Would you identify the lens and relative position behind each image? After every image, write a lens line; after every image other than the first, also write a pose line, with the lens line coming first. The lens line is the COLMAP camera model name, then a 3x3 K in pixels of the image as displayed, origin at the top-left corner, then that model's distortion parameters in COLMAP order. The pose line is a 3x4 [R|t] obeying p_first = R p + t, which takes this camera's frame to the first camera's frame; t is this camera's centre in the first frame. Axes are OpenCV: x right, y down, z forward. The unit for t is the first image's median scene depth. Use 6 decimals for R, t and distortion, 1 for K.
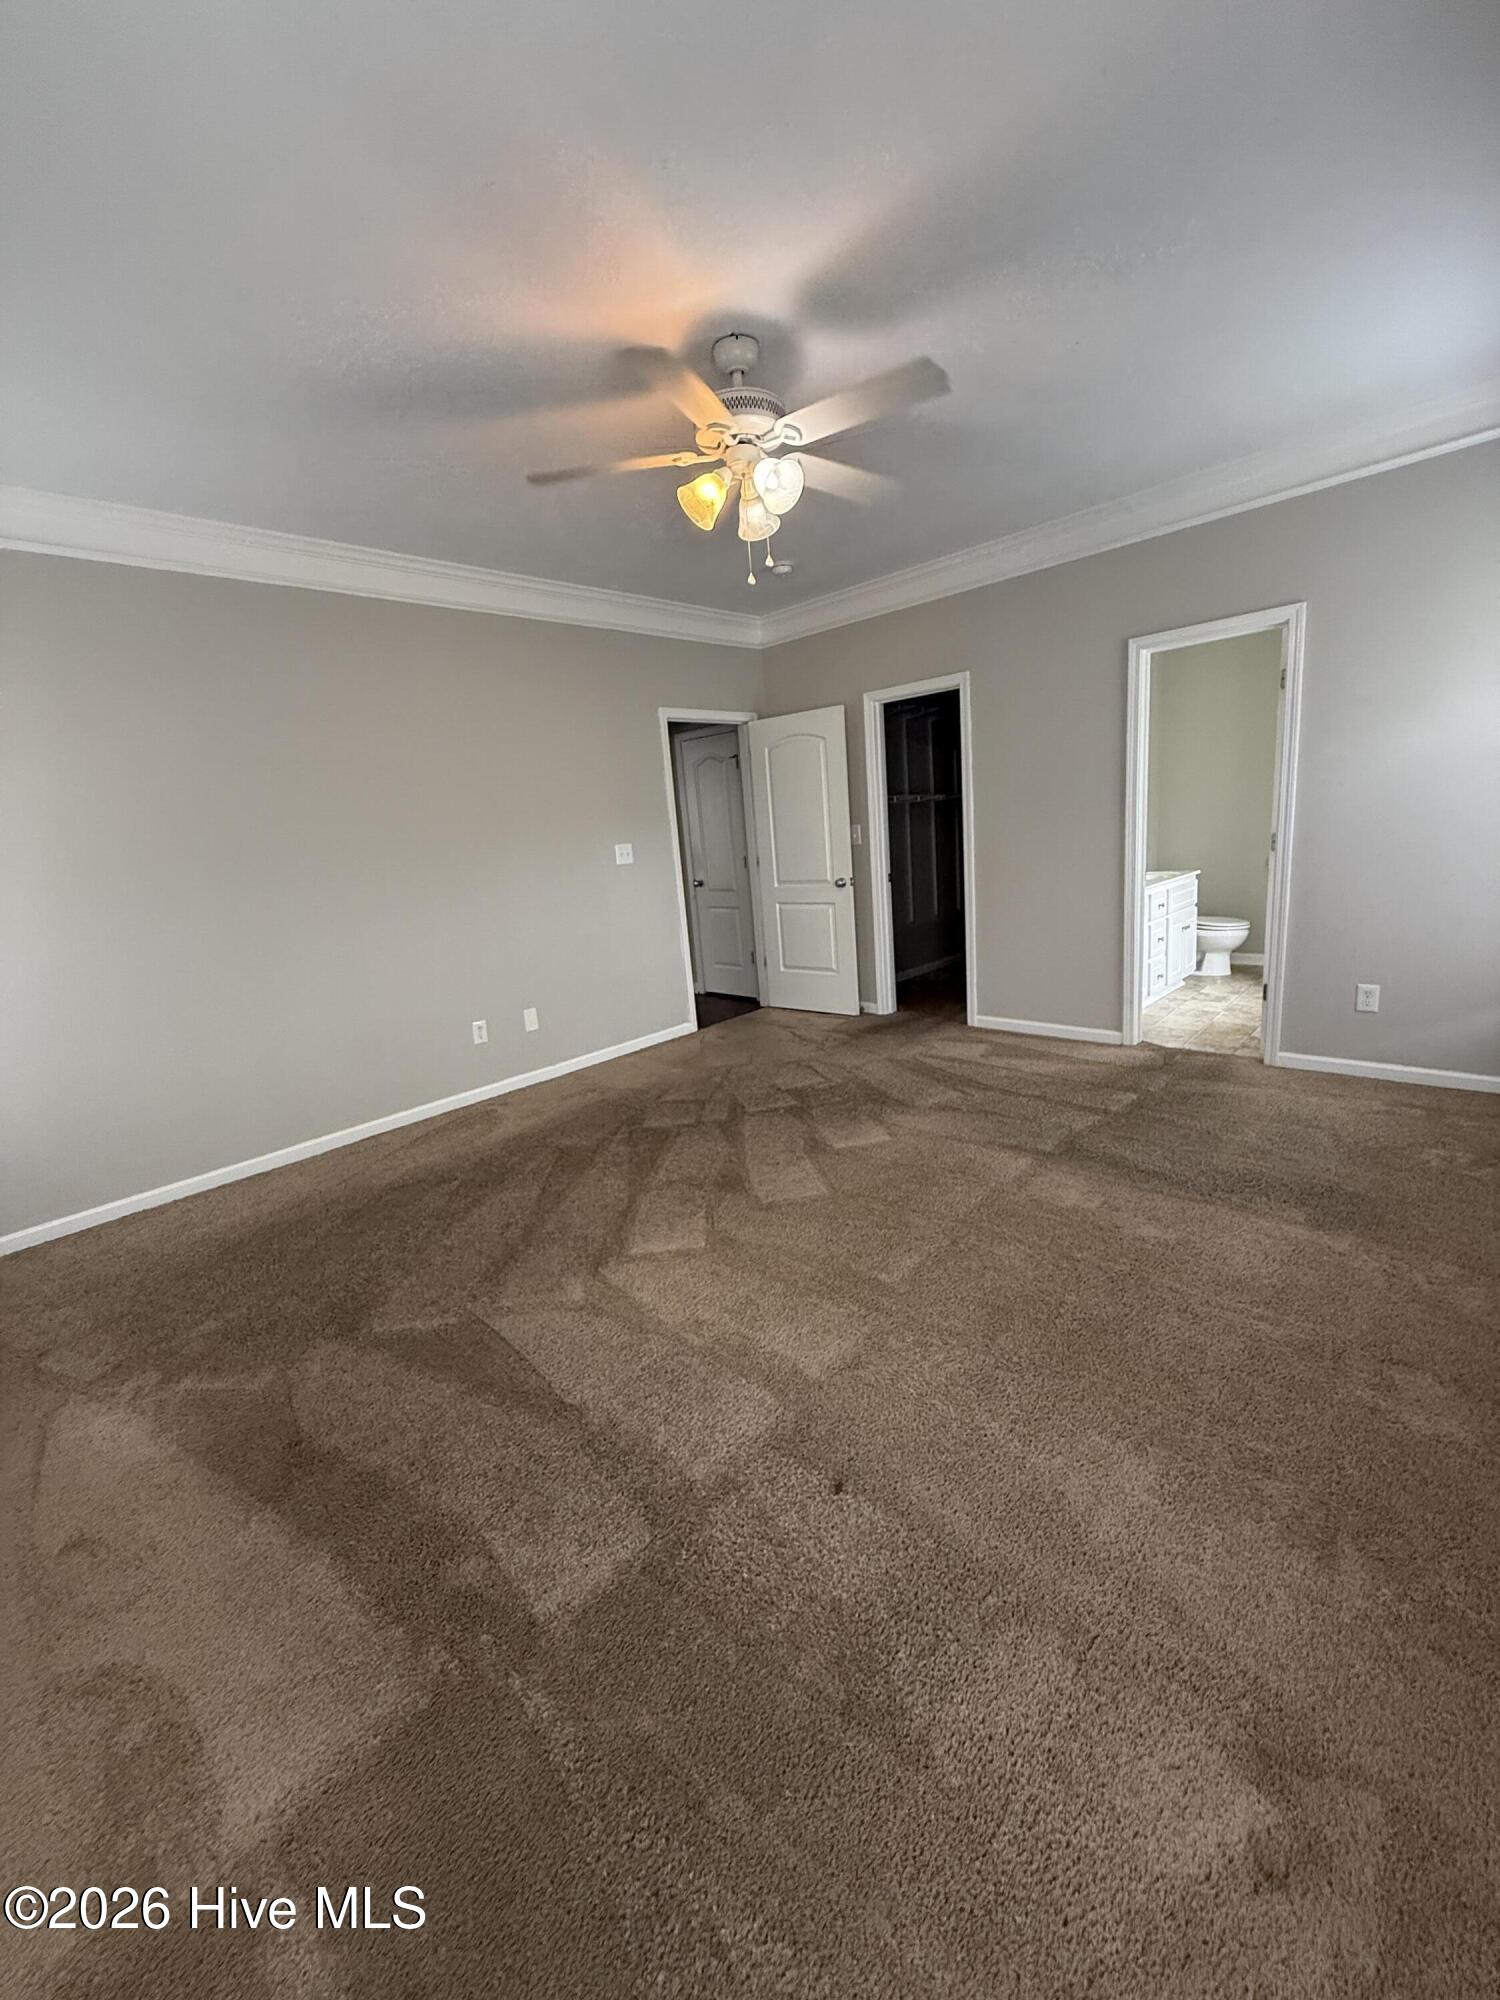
lens RADIAL K [[798.7, 0, 748.6], [0, 798.7, 997.5], [0, 0, 1]] dist [0.000436, 0.000293]
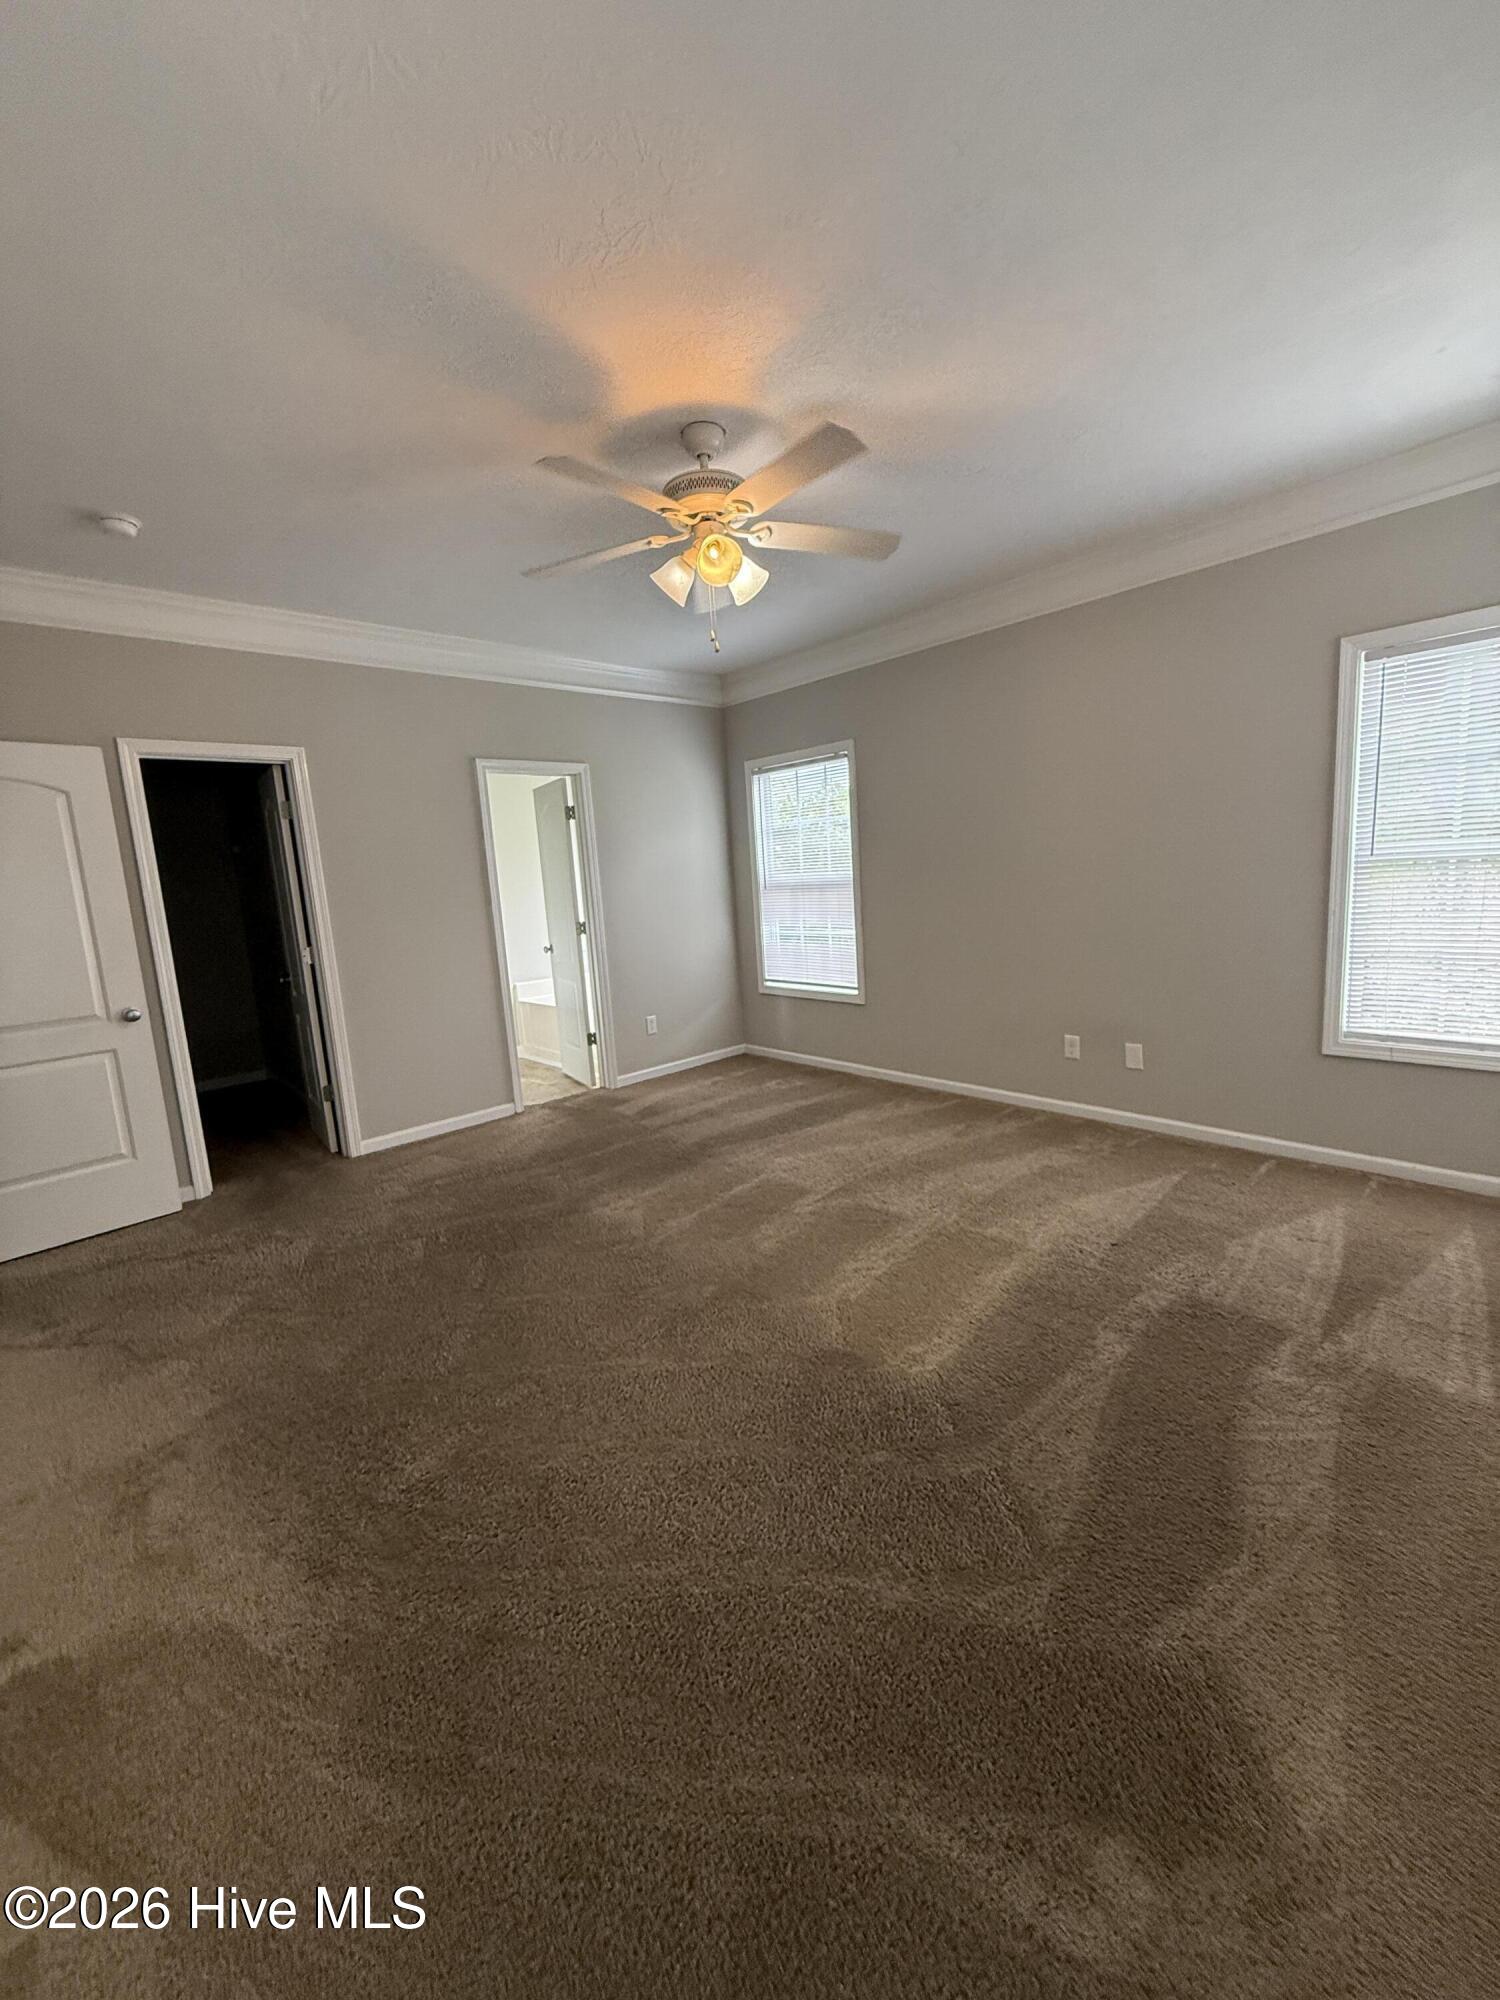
lens RADIAL K [[798.7, 0, 748.6], [0, 798.7, 997.5], [0, 0, 1]] dist [0.000436, 0.000293]
pose [[0.064840, -0.078661, 0.994791, -0.562374], [0.270224, 0.961026, 0.058378, -0.069112], [-0.960612, 0.265031, 0.083569, 0.533503]]
